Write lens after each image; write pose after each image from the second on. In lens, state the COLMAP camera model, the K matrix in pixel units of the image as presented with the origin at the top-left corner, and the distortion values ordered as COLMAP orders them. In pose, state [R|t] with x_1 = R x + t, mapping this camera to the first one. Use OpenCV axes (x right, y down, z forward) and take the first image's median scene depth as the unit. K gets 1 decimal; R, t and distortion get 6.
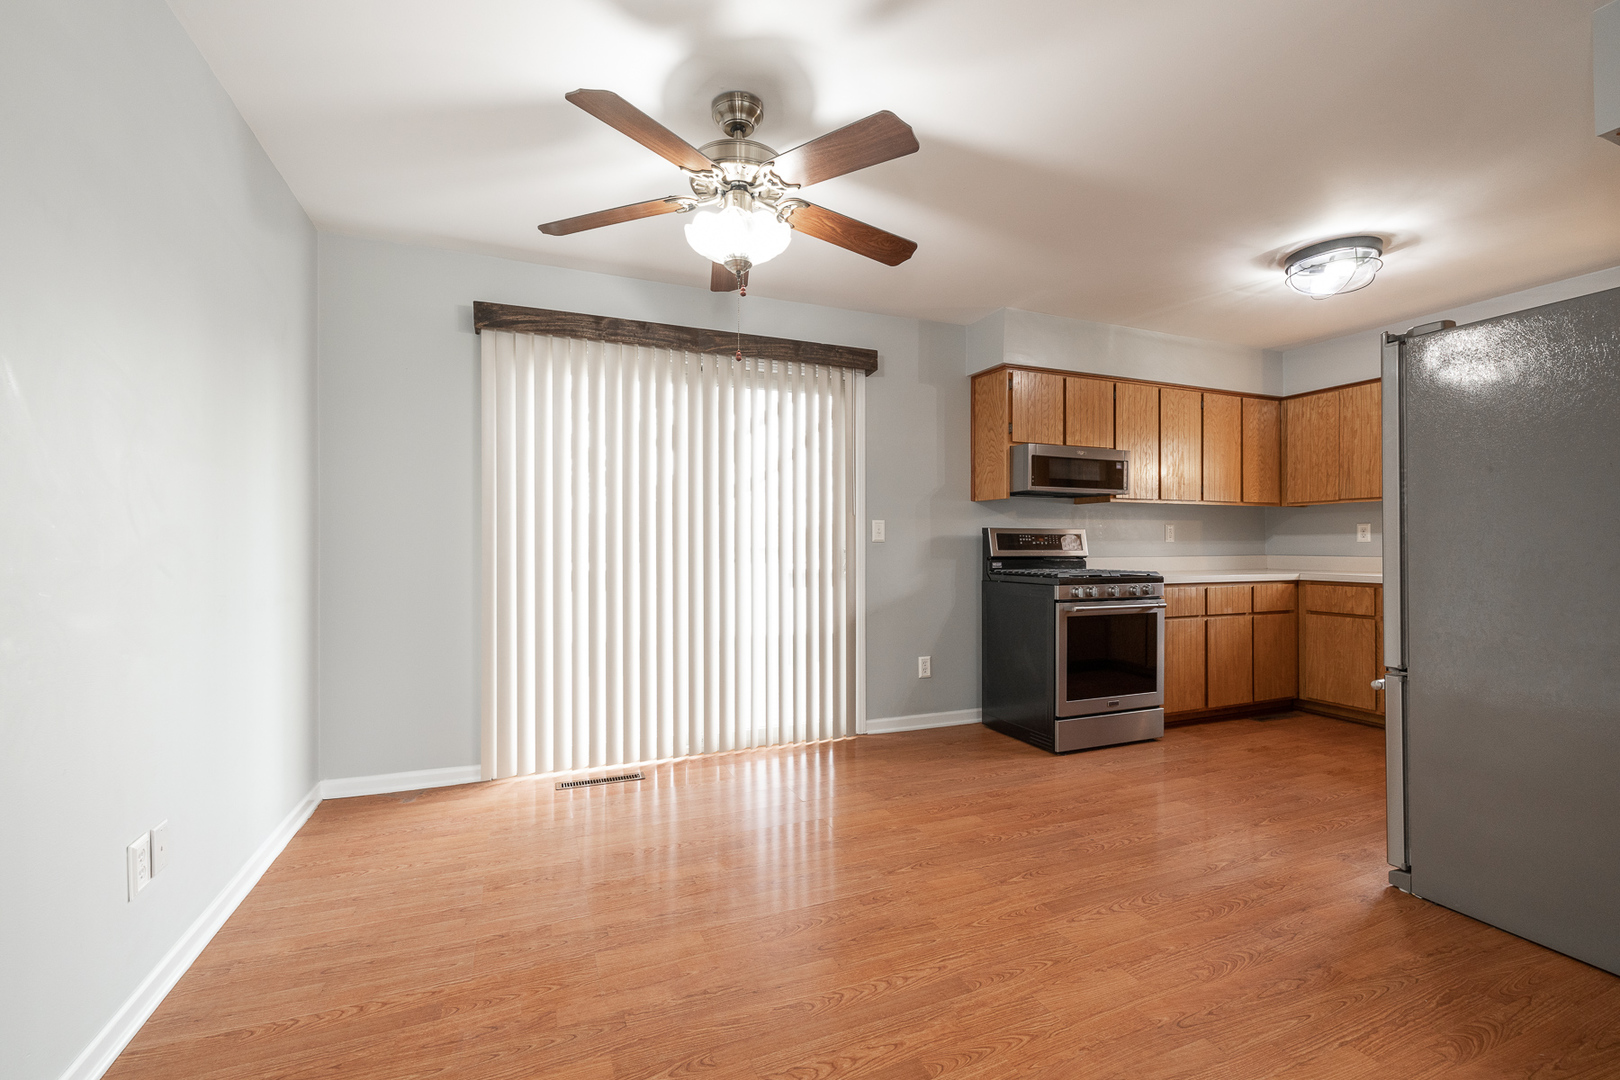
lens RADIAL K [[697.2, 0, 810.0], [0, 697.2, 540.0], [0, 0, 1]] dist [-0.001840, 0.000139]
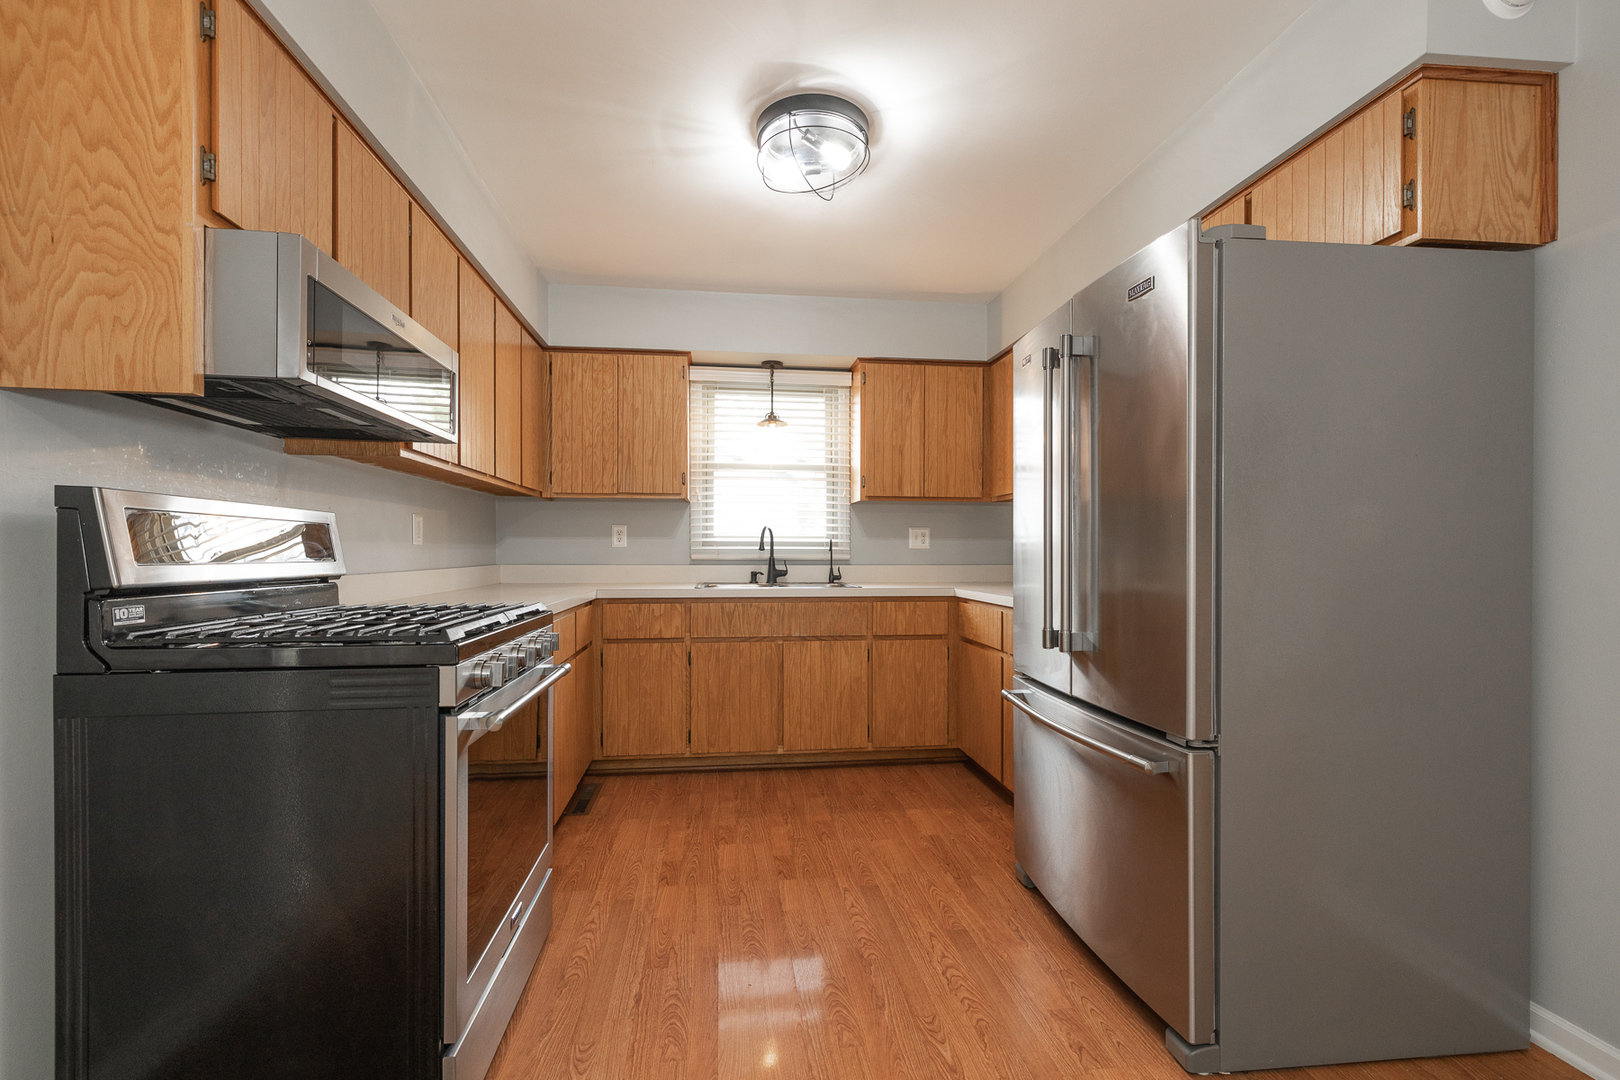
lens RADIAL K [[712.1, 0, 838.0], [0, 712.1, 554.5], [0, 0, 1]] dist [0.000288, 0.000233]
pose [[0.268800, -0.002506, 0.963193, 0.052354], [-0.008449, 0.999952, 0.004960, 0.005572], [-0.963159, -0.009471, 0.268766, 0.564059]]
